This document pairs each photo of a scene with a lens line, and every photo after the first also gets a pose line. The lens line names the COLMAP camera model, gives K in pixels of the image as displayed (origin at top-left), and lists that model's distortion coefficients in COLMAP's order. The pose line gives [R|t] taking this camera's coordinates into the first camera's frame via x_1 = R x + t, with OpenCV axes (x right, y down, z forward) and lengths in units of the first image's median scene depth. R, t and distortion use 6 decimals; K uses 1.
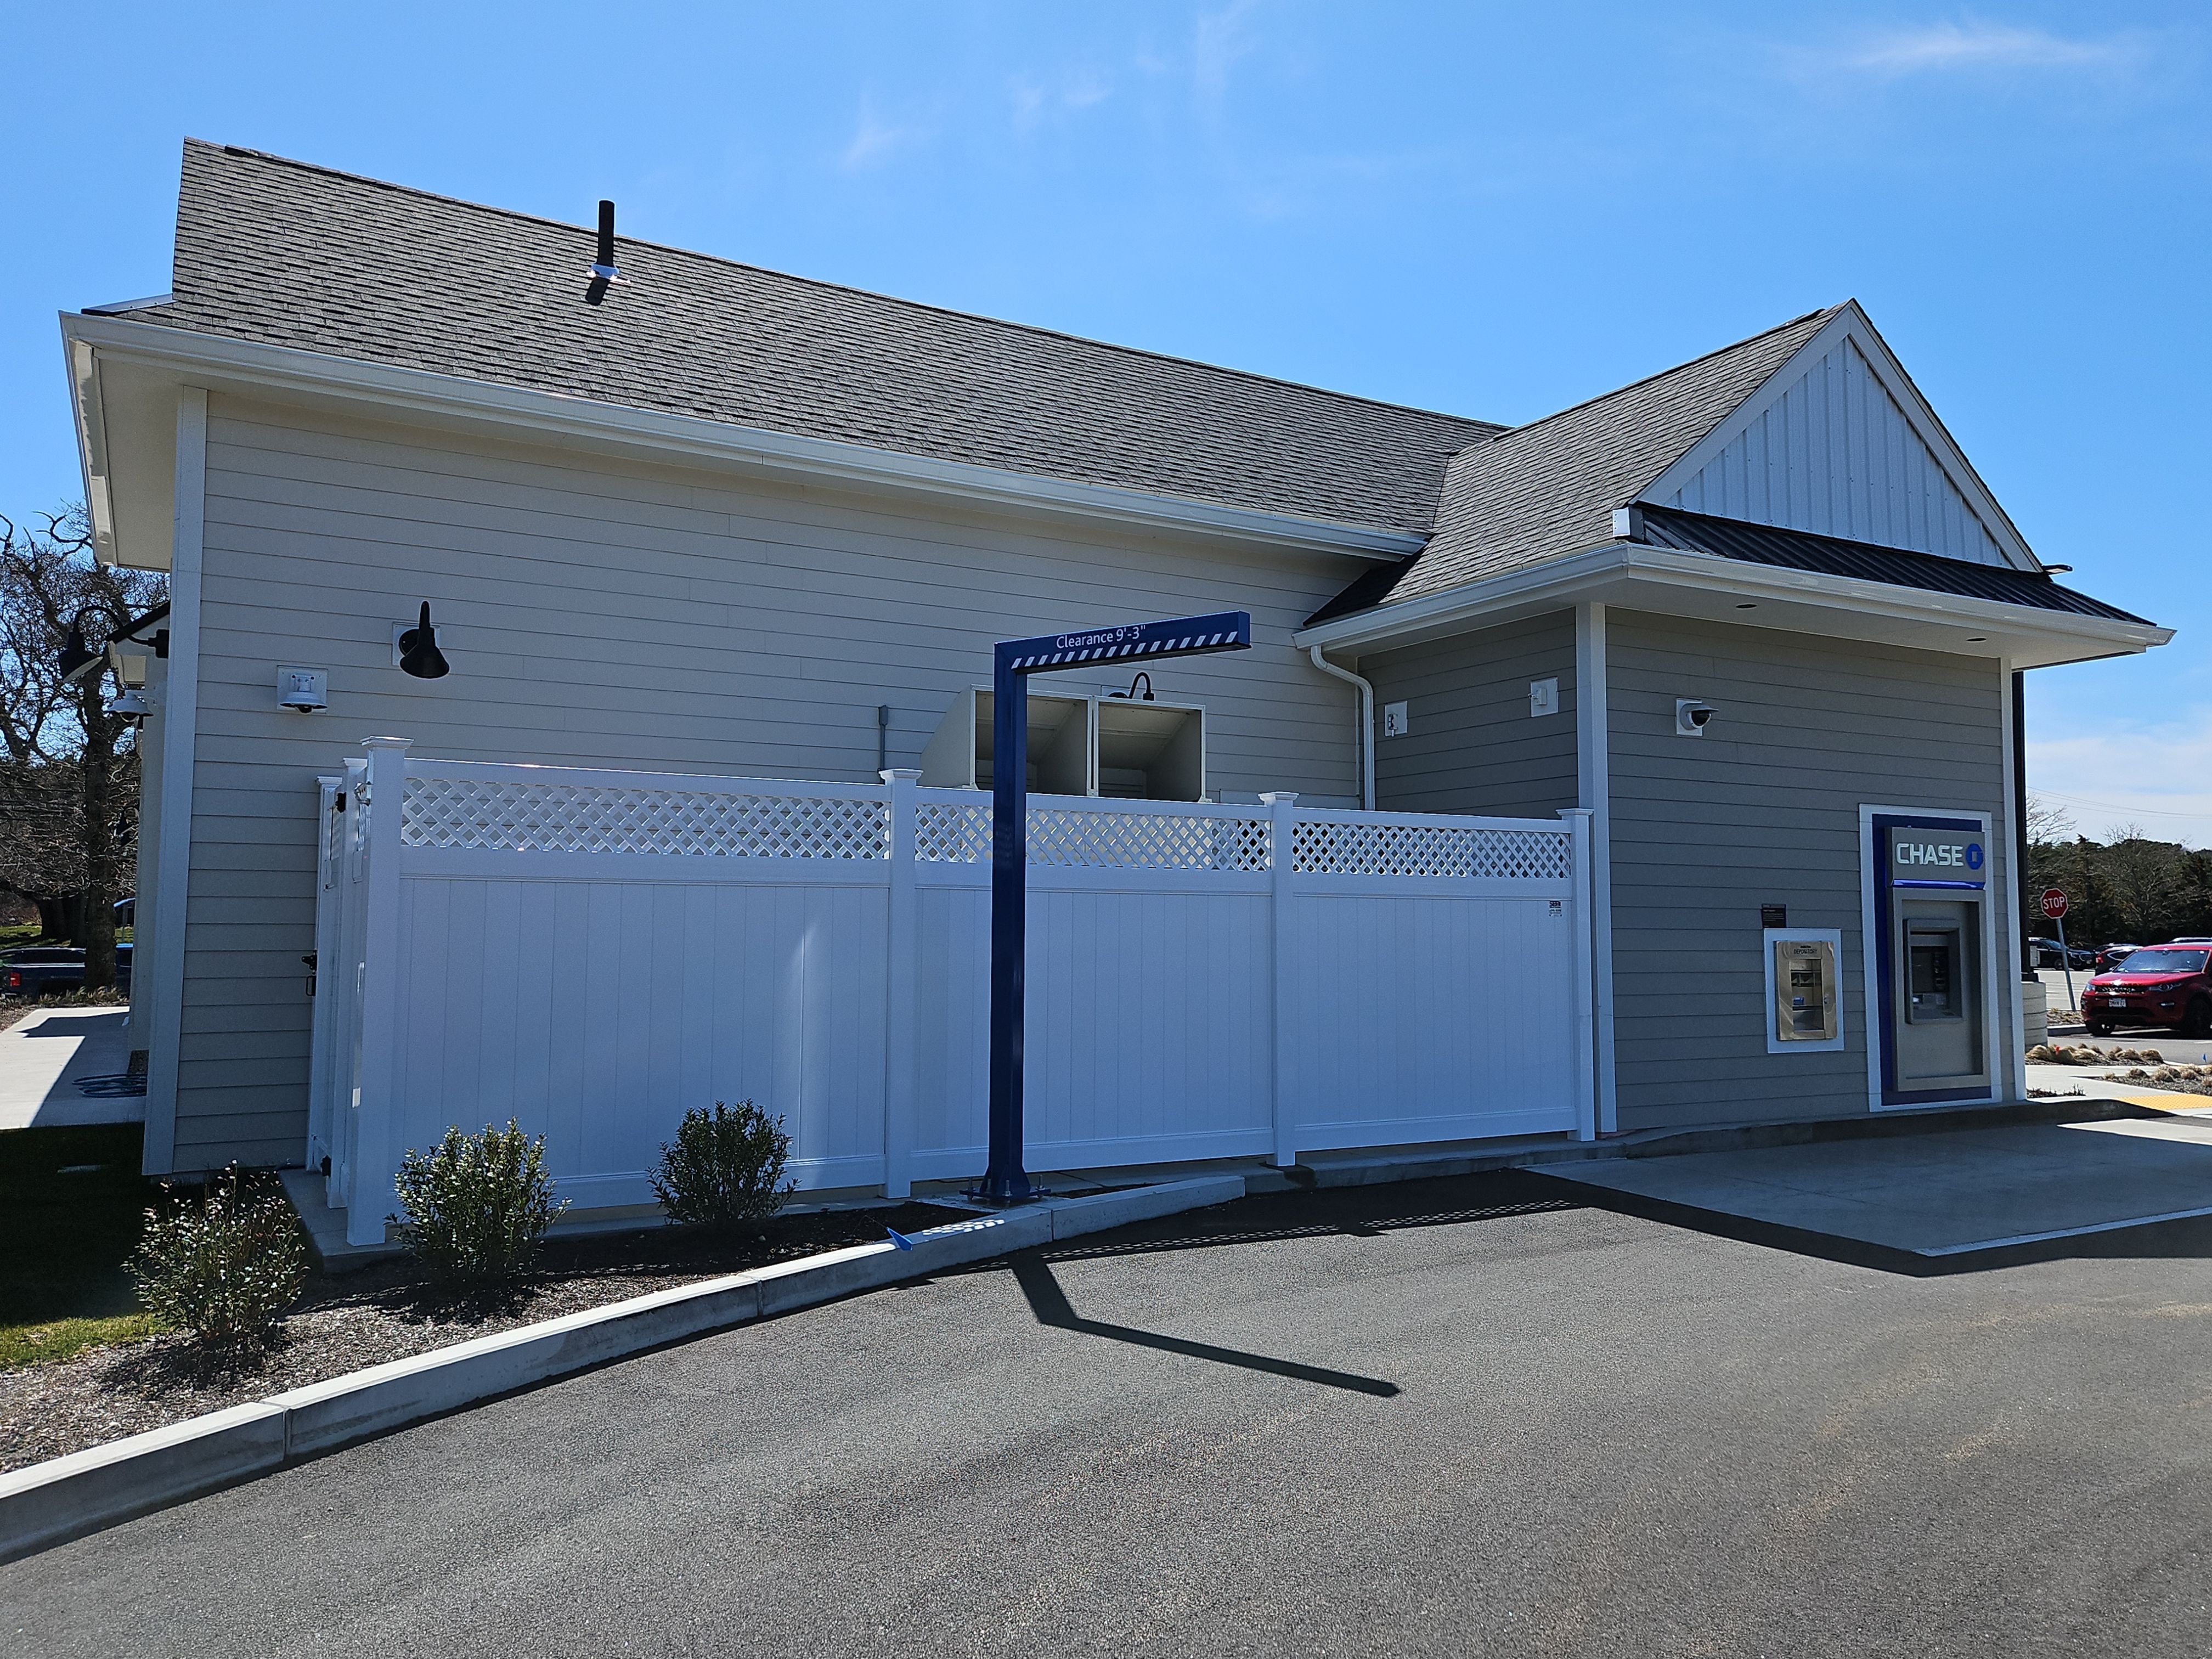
lens RADIAL K [[1470.6, 0, 1106.0], [0, 1470.6, 829.5], [0, 0, 1]] dist [0.061854, -0.001100]
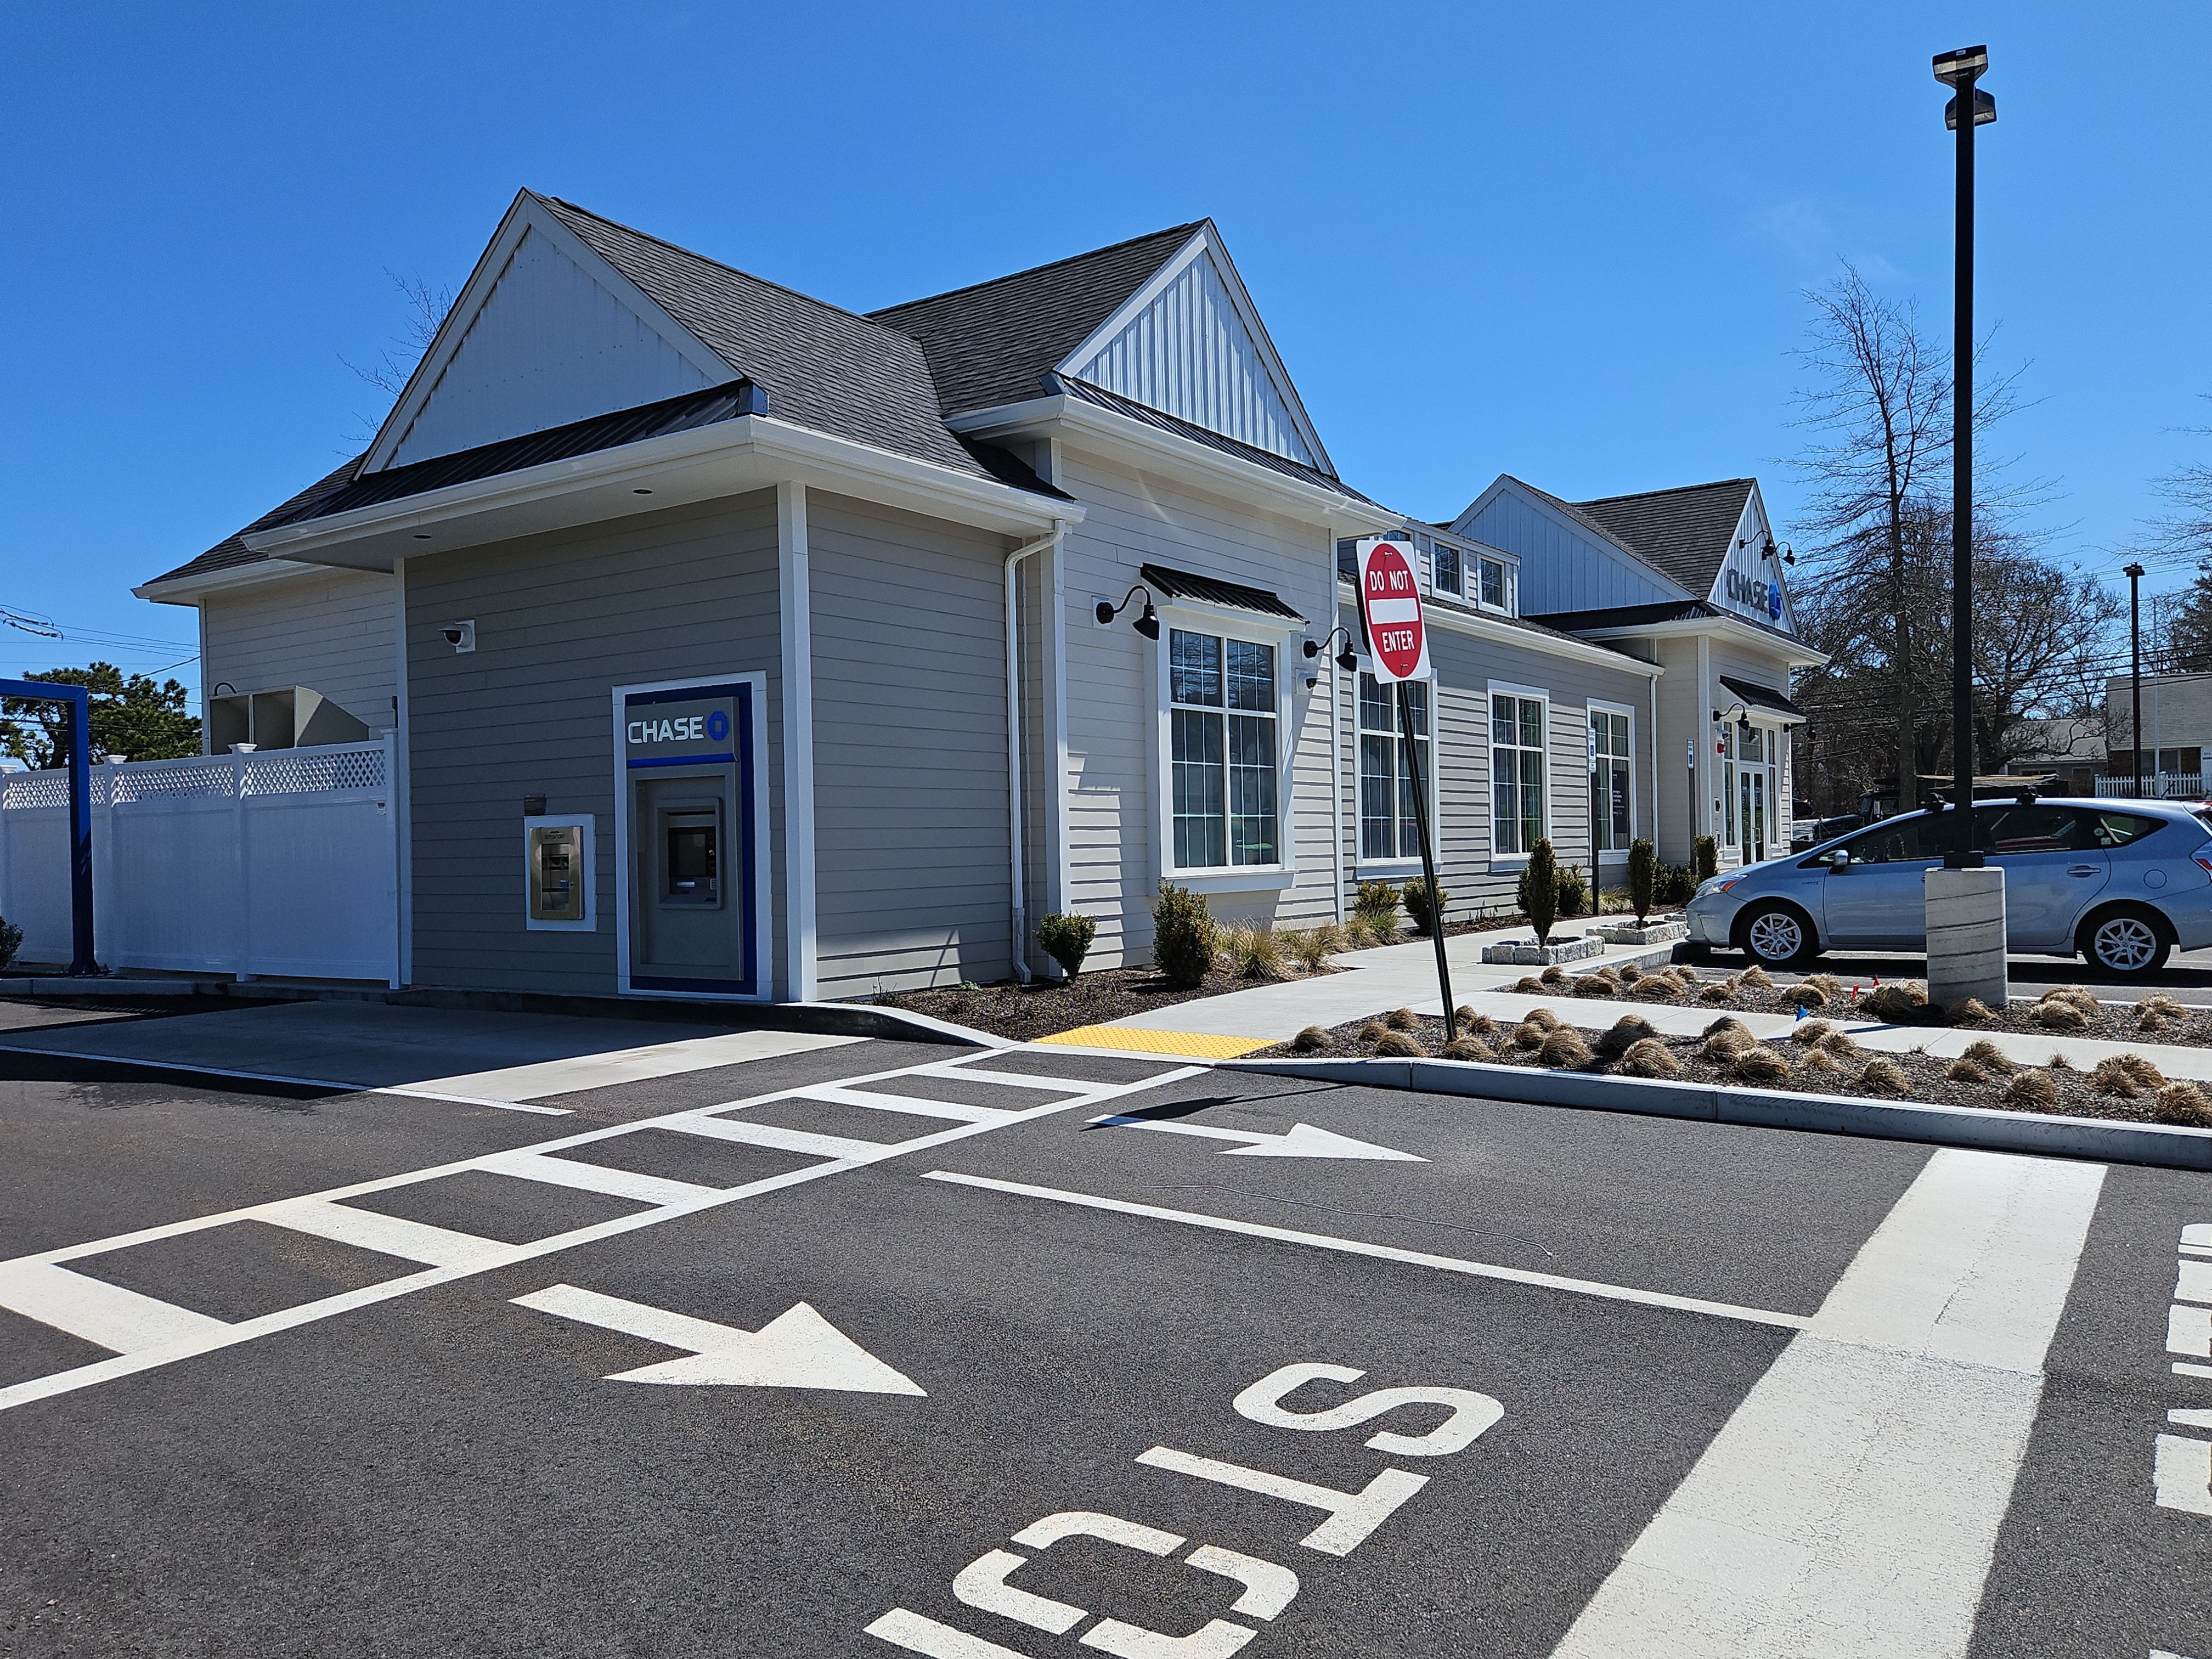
lens RADIAL K [[1470.6, 0, 1106.0], [0, 1470.6, 829.5], [0, 0, 1]] dist [0.061854, -0.001100]
pose [[0.493144, -0.019114, -0.869738, 1.543150], [0.084329, 0.996101, 0.025923, 0.080632], [0.865851, -0.086128, 0.492833, 0.803310]]
